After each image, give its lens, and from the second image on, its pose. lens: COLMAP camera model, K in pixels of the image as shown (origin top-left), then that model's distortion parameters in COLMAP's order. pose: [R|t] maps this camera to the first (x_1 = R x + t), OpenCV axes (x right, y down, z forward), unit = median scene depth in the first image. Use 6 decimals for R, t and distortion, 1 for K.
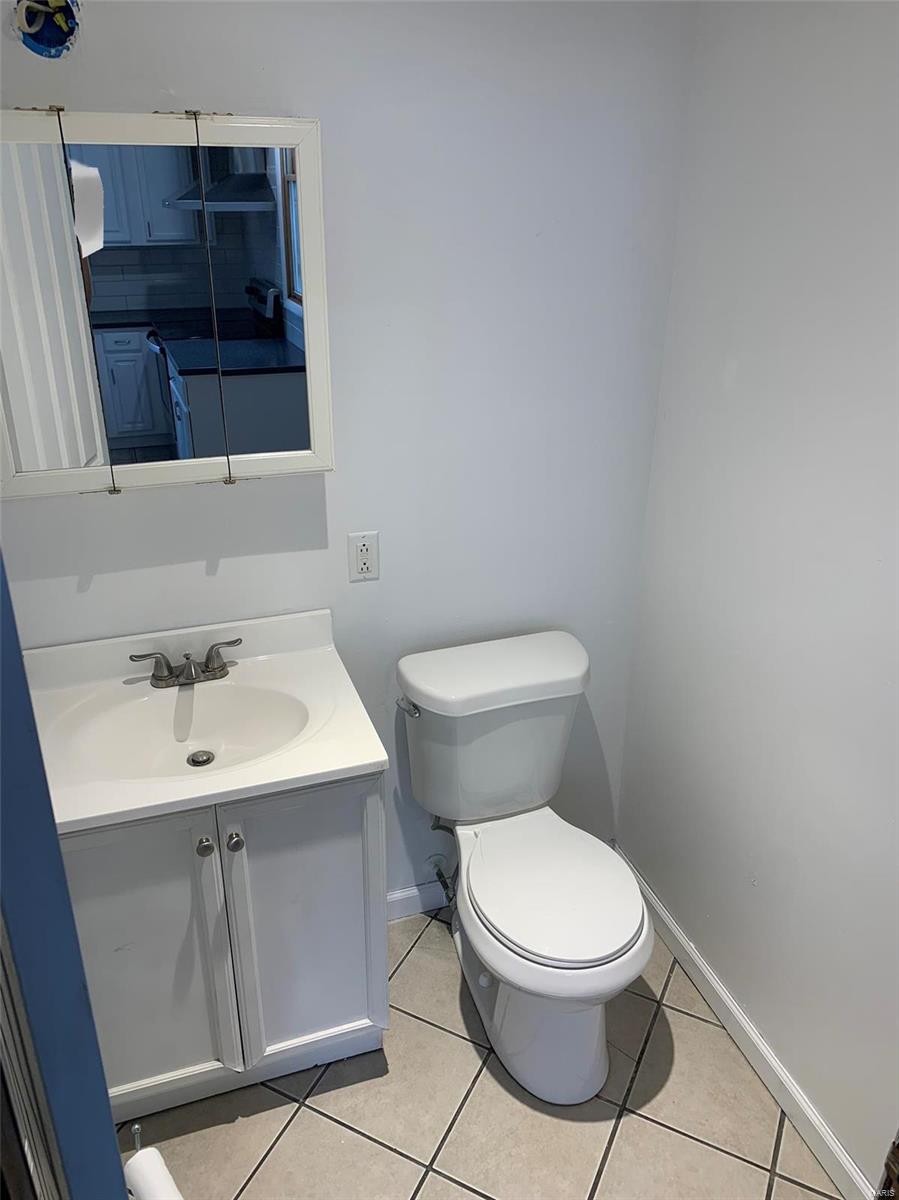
lens RADIAL K [[925.3, 0, 448.3], [0, 925.3, 602.8], [0, 0, 1]] dist [0.043714, -0.047019]
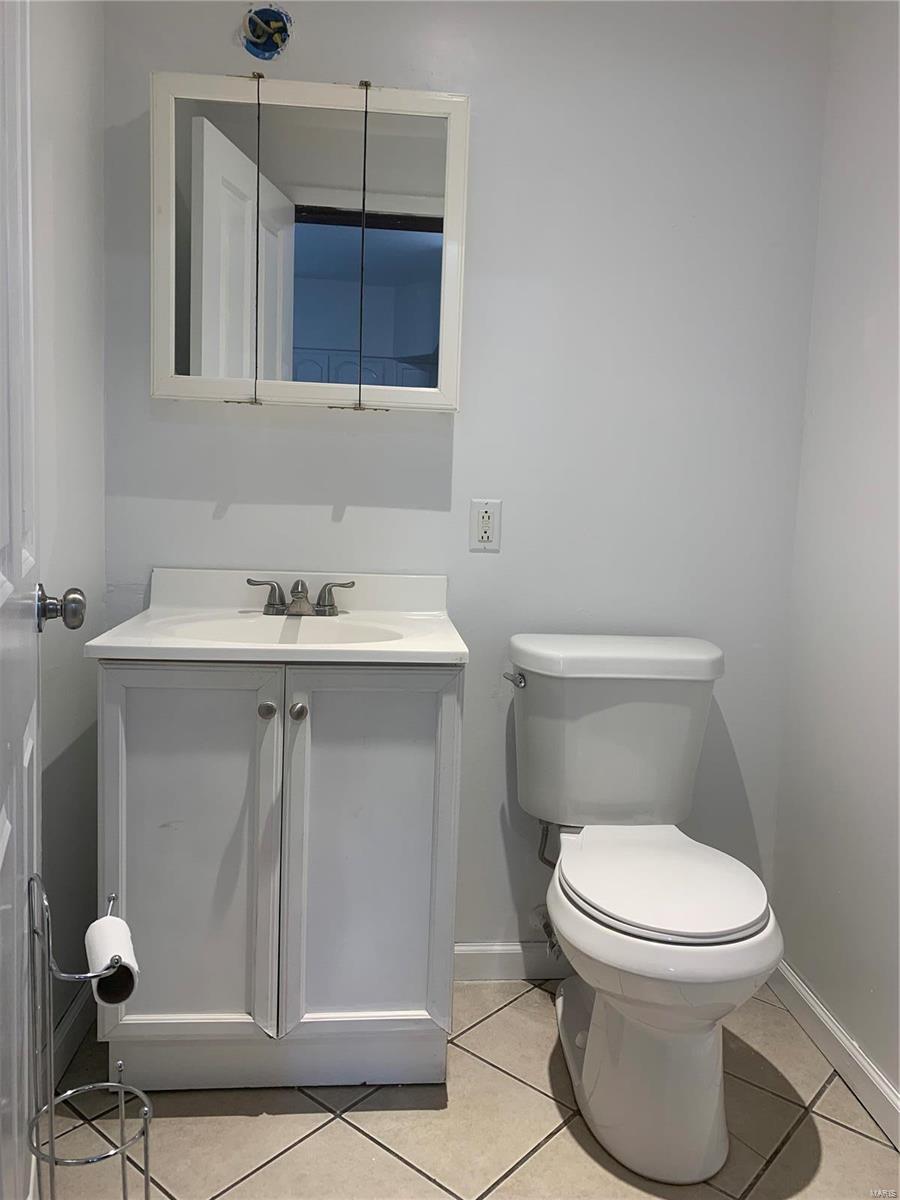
lens RADIAL K [[925.3, 0, 456.0], [0, 925.3, 595.2], [0, 0, 1]] dist [0.043714, -0.047019]
pose [[0.970918, 0.048224, -0.234505, 0.120914], [-0.123262, 0.940396, -0.316958, 0.357558], [0.205243, 0.336646, 0.918991, 0.101264]]
